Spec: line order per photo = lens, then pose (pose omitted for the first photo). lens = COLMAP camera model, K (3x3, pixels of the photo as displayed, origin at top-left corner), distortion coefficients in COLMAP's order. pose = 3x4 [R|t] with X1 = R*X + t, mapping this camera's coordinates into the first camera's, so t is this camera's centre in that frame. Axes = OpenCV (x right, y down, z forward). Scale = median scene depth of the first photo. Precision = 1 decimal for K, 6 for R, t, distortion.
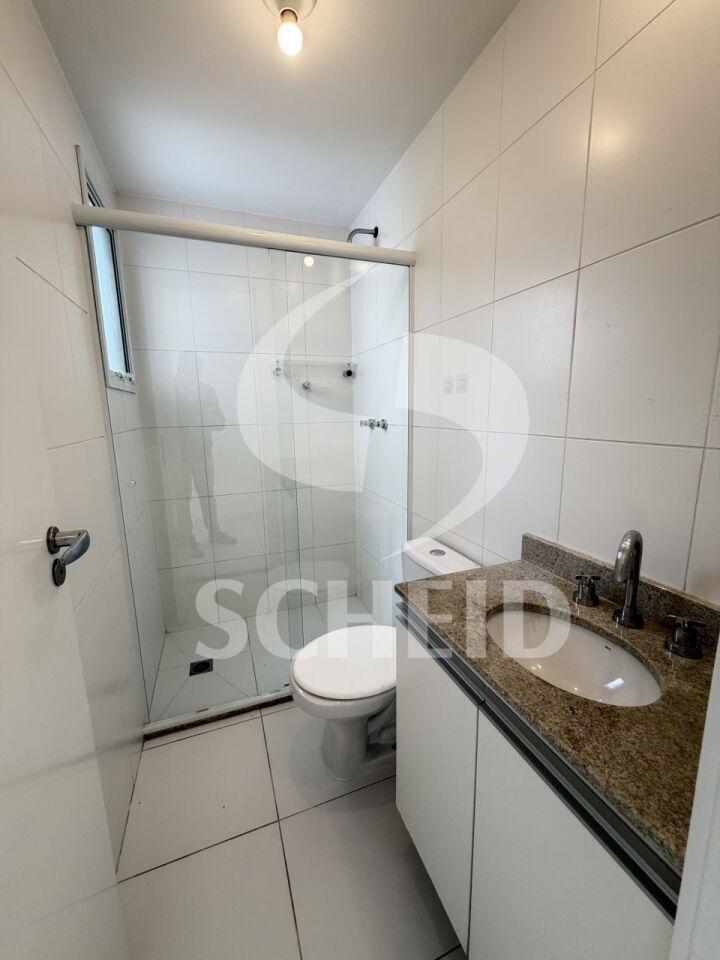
lens RADIAL K [[380.0, 0, 357.7], [0, 380.0, 479.7], [0, 0, 1]] dist [0.001180, 0.000418]
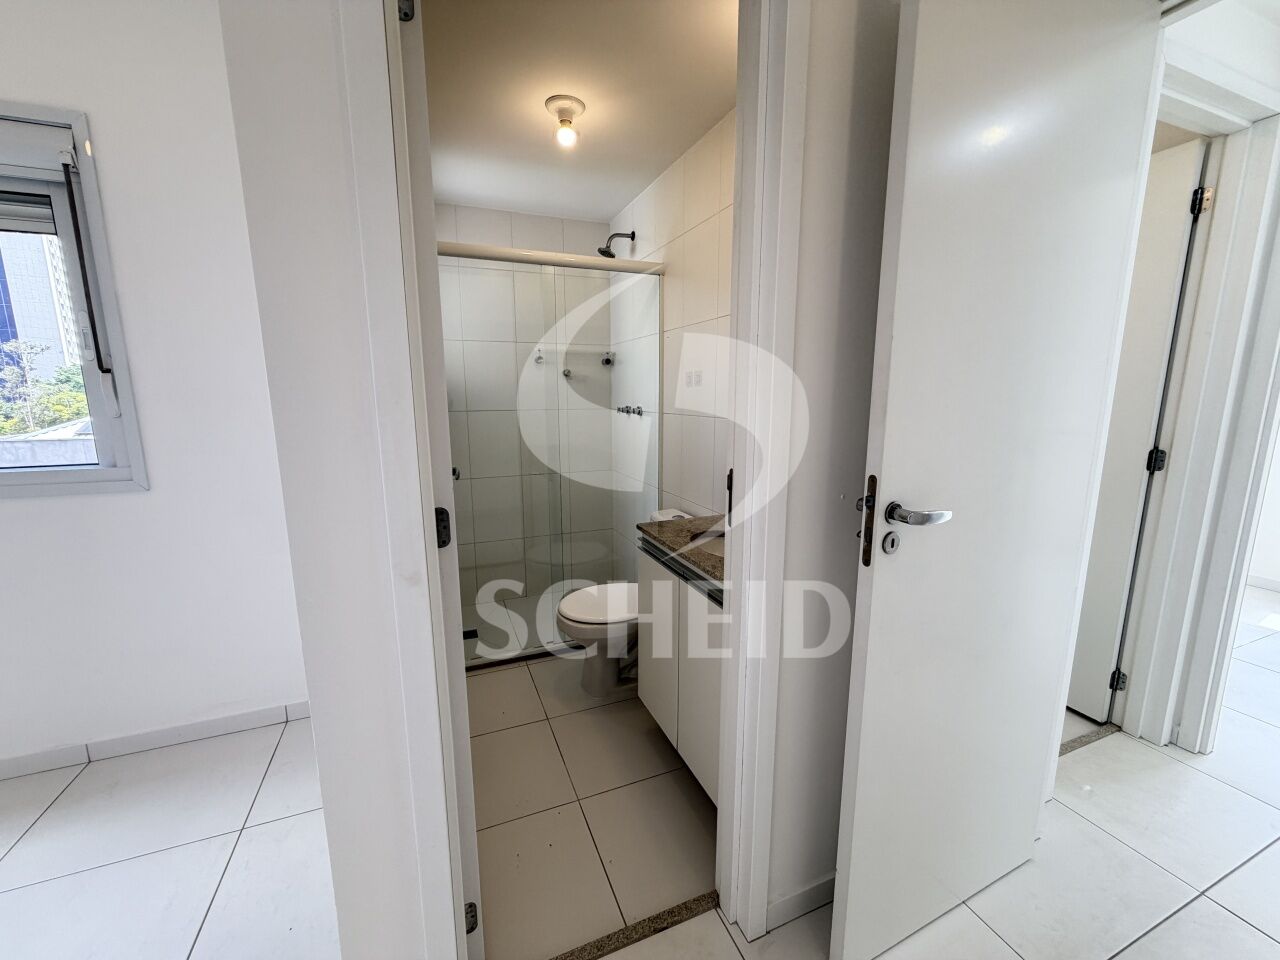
lens RADIAL K [[506.6, 0, 637.3], [0, 506.6, 477.8], [0, 0, 1]] dist [0.001180, 0.000418]
pose [[0.999432, 0.008497, 0.032608, 0.020342], [-0.007939, 0.999820, -0.017205, 0.079525], [-0.032749, 0.016936, 0.999320, -0.503835]]
